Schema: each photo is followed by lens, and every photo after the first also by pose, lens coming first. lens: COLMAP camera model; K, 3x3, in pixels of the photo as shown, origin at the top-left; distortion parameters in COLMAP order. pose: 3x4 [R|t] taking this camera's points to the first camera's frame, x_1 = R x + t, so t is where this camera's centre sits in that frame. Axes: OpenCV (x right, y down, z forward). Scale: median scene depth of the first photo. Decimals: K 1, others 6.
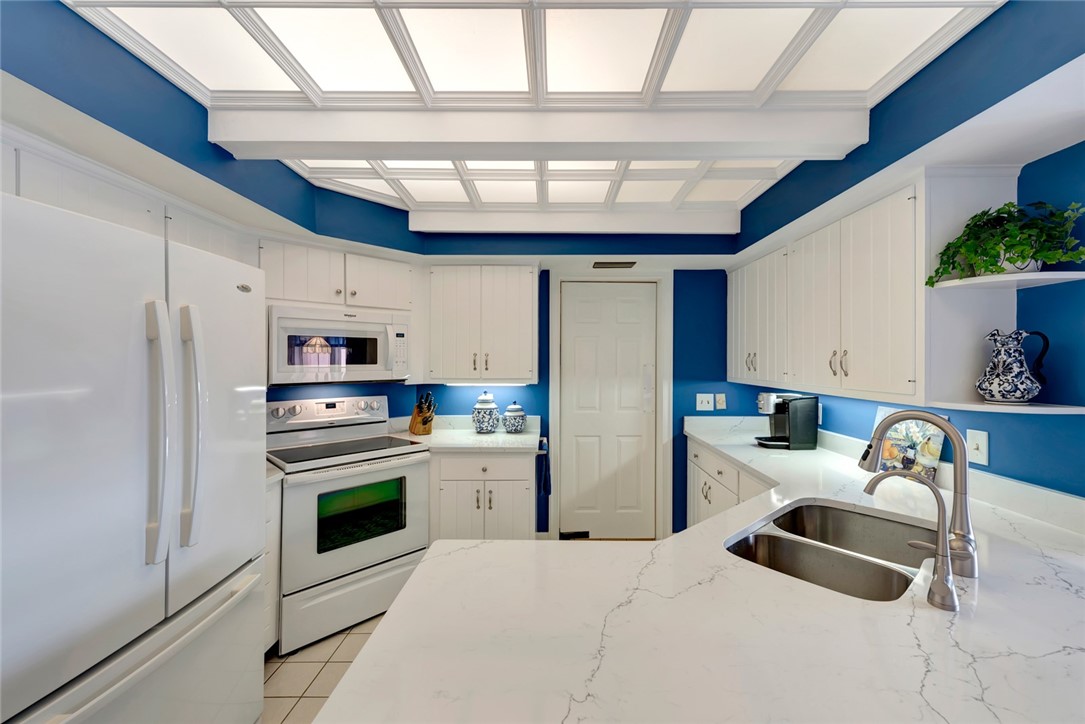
lens RADIAL K [[425.4, 0, 545.9], [0, 425.4, 360.1], [0, 0, 1]] dist [0.011320, -0.003009]
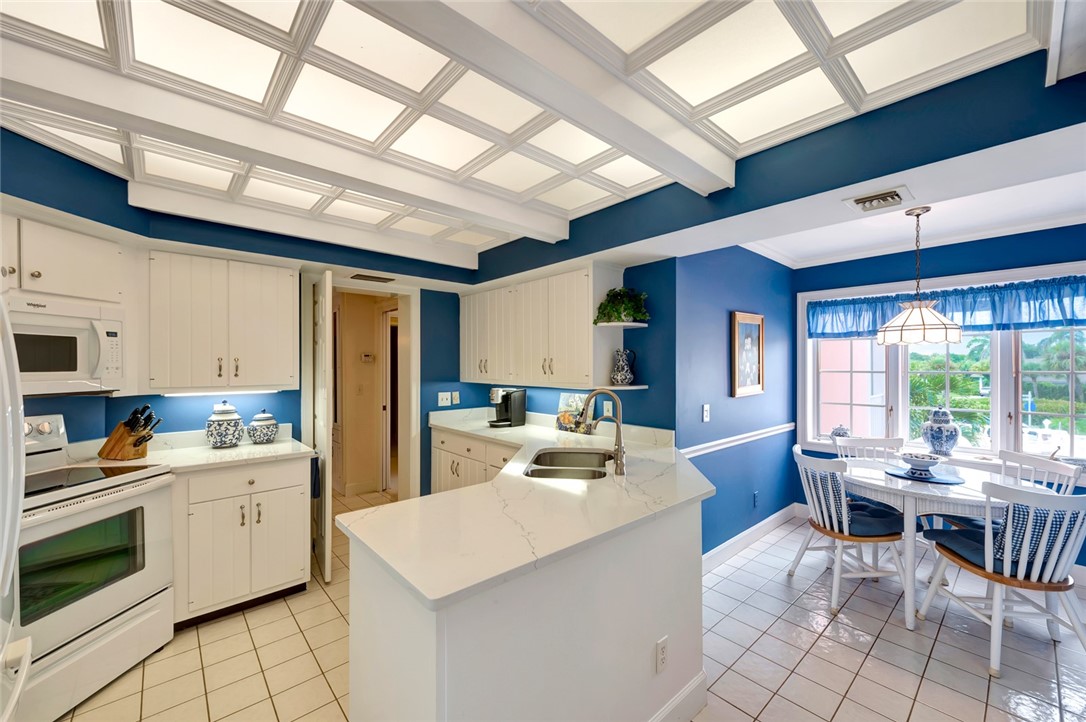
lens RADIAL K [[432.8, 0, 537.7], [0, 432.8, 365.6], [0, 0, 1]] dist [0.011208, -0.002398]
pose [[0.743254, -0.003186, 0.669002, -0.316285], [0.004012, 0.999992, 0.000305, 0.002634], [-0.668998, 0.002457, 0.743260, -0.136338]]
